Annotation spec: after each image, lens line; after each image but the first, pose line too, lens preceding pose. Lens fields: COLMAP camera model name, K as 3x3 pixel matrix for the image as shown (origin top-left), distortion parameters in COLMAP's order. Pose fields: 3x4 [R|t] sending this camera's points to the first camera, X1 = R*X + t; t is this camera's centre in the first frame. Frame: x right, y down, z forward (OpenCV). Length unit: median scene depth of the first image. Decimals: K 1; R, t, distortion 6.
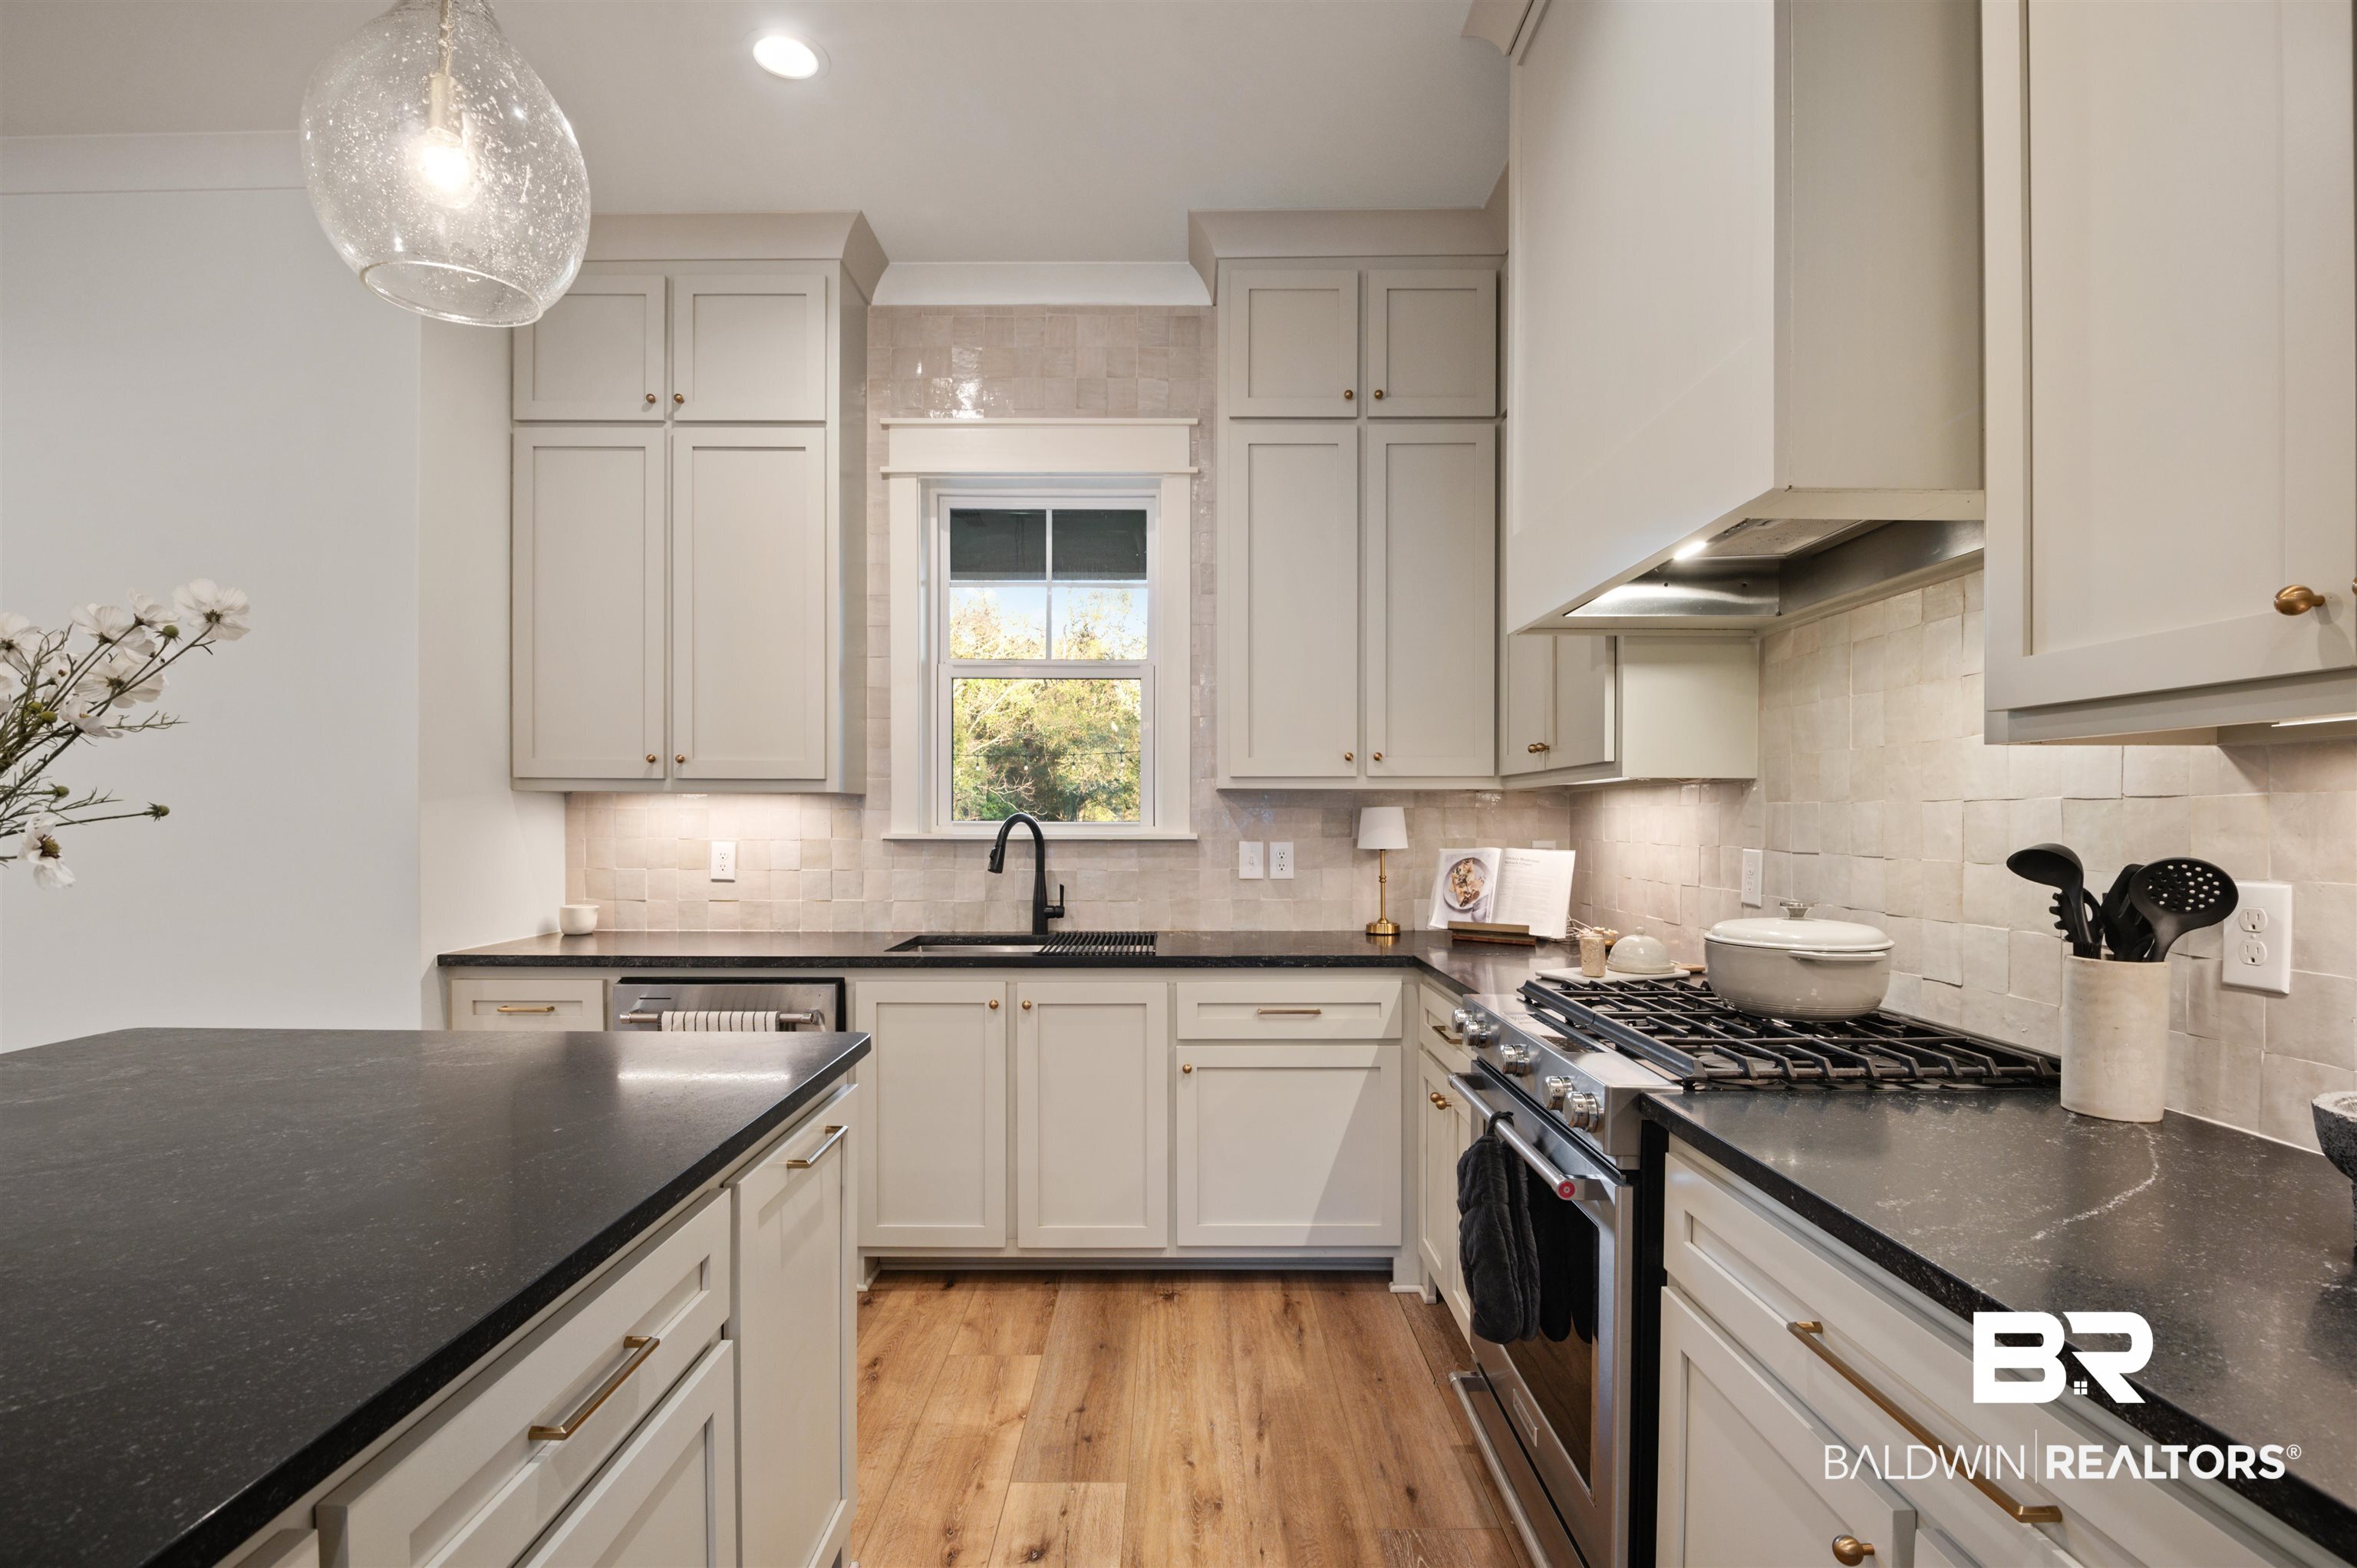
lens RADIAL K [[1091.5, 0, 1182.6], [0, 1091.5, 821.2], [0, 0, 1]] dist [-0.002199, -0.001086]
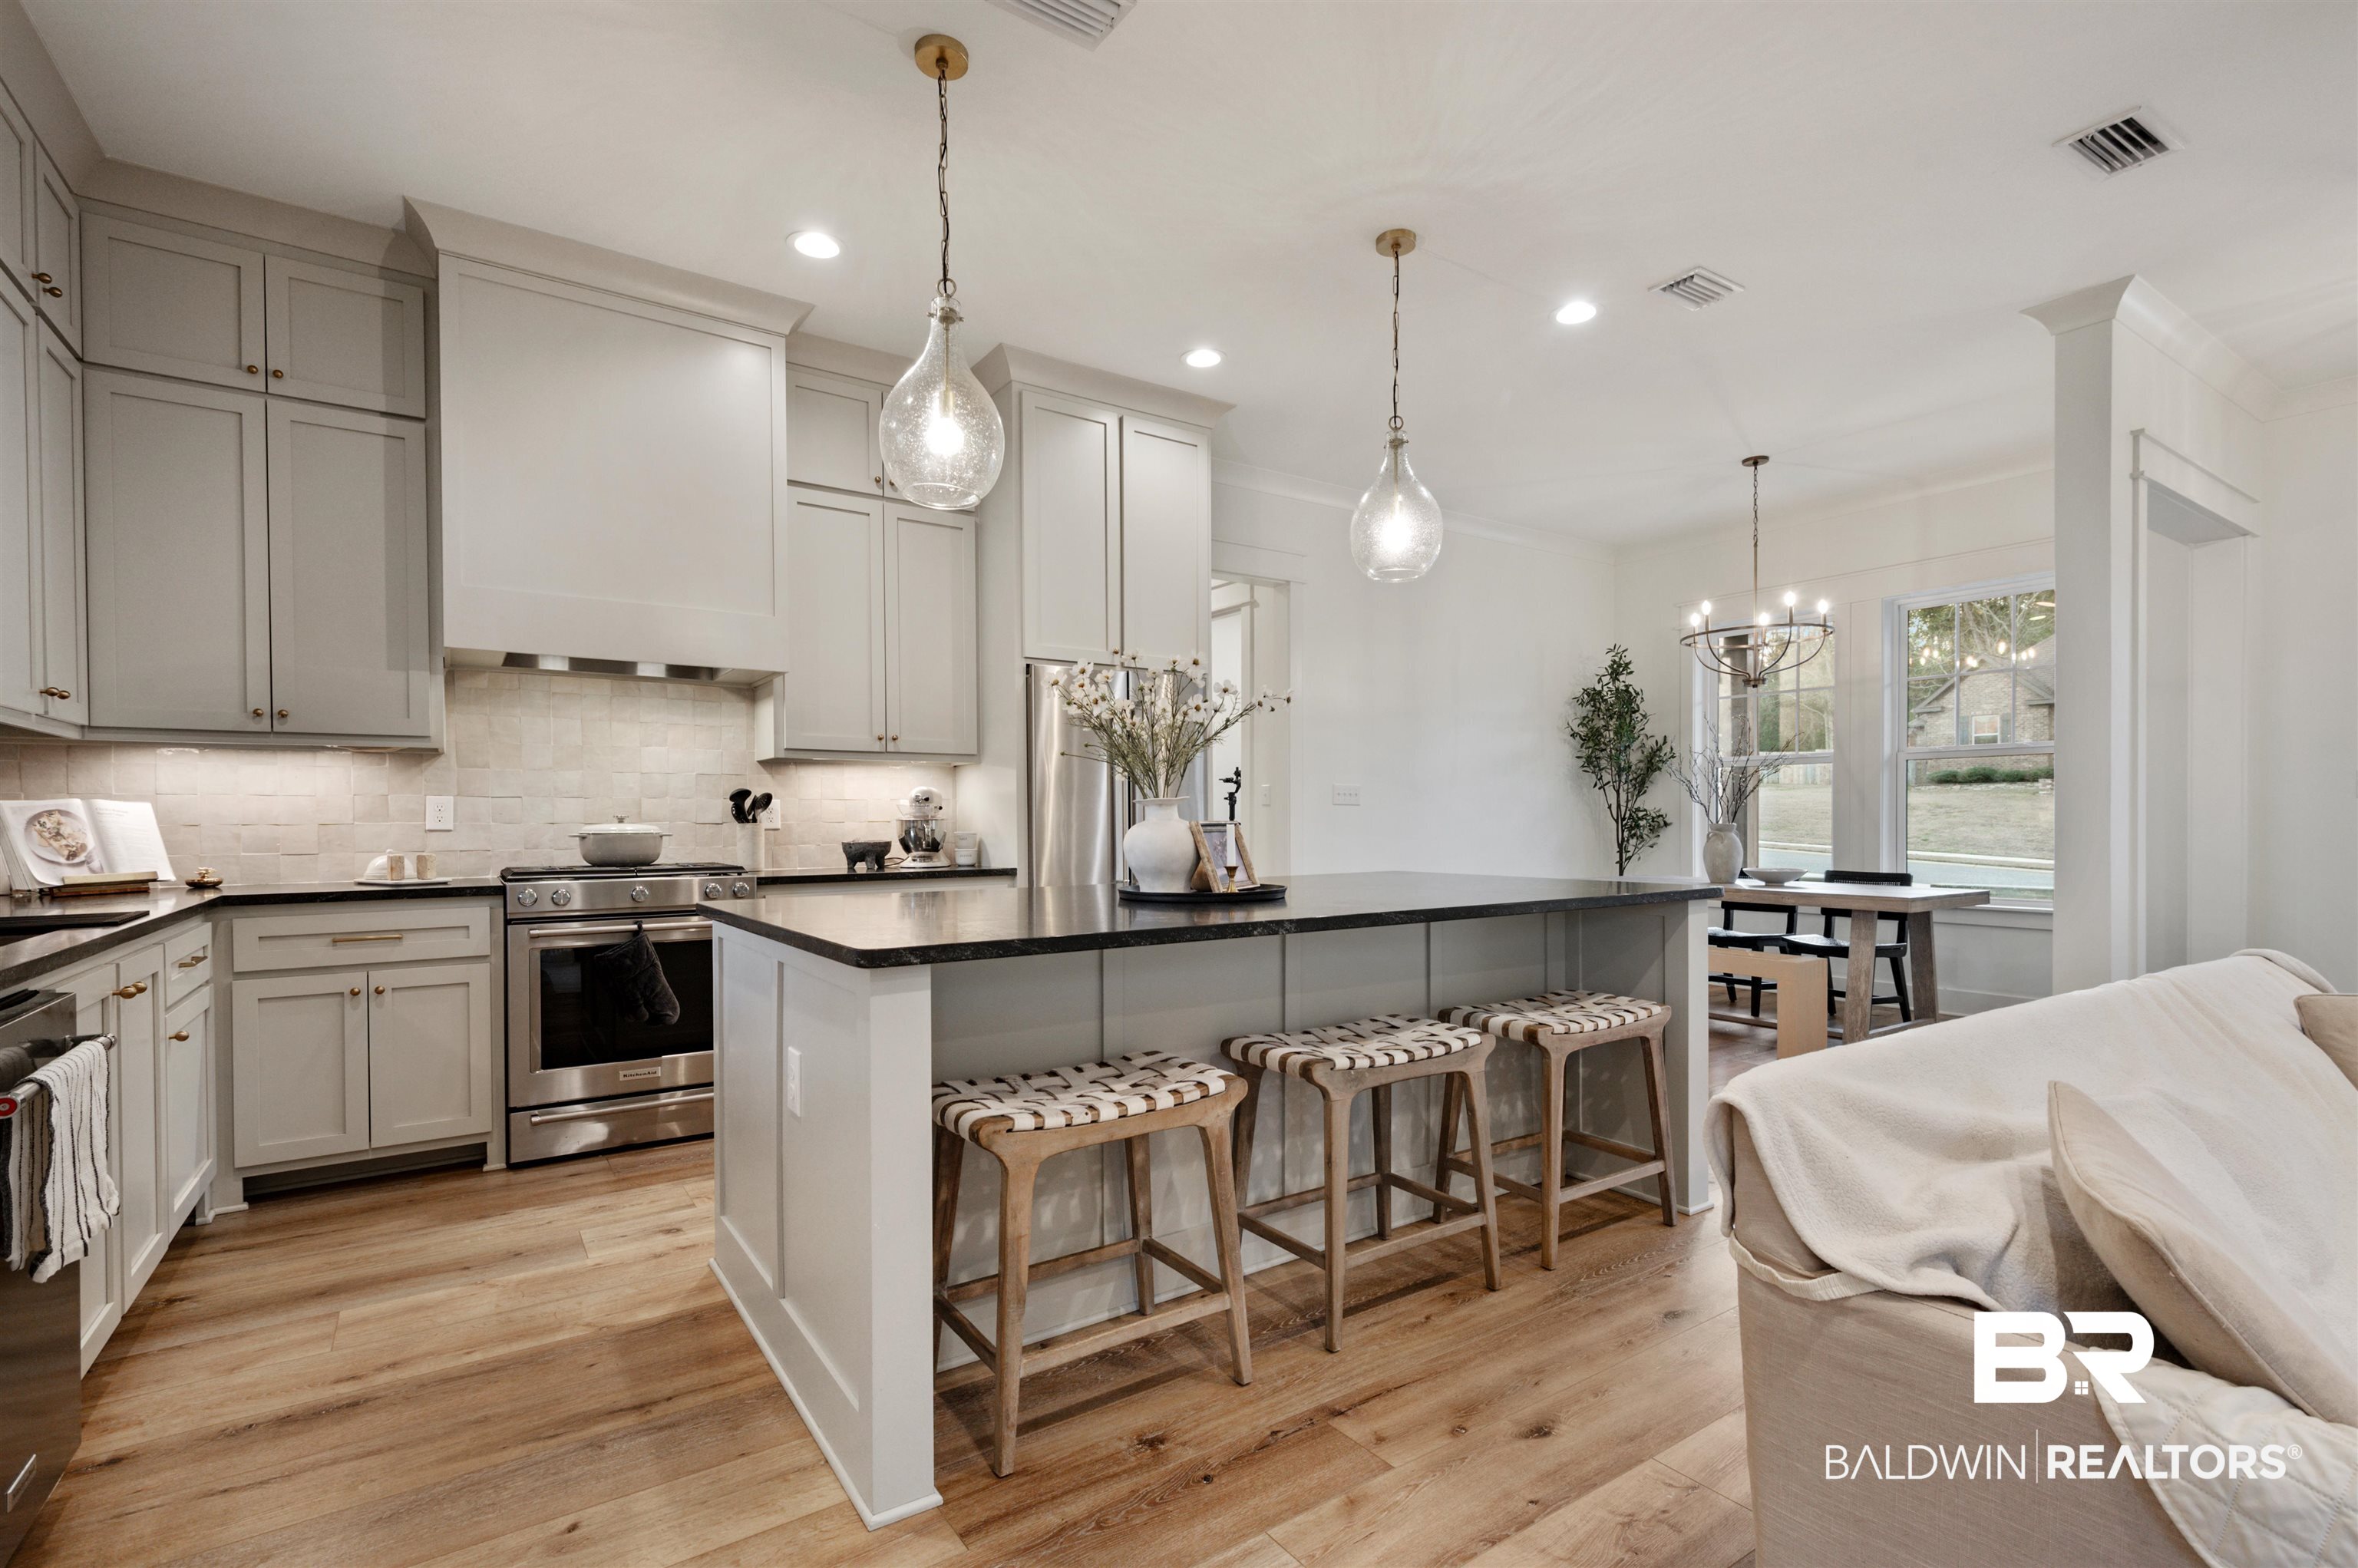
lens RADIAL K [[1092.0, 0, 1183.1], [0, 1092.0, 821.2], [0, 0, 1]] dist [-0.002199, -0.001086]
pose [[-0.571447, 0.000095, 0.820639, -1.004991], [0.006653, 0.999968, 0.004517, 0.043291], [-0.820612, 0.008040, -0.571429, 0.699167]]
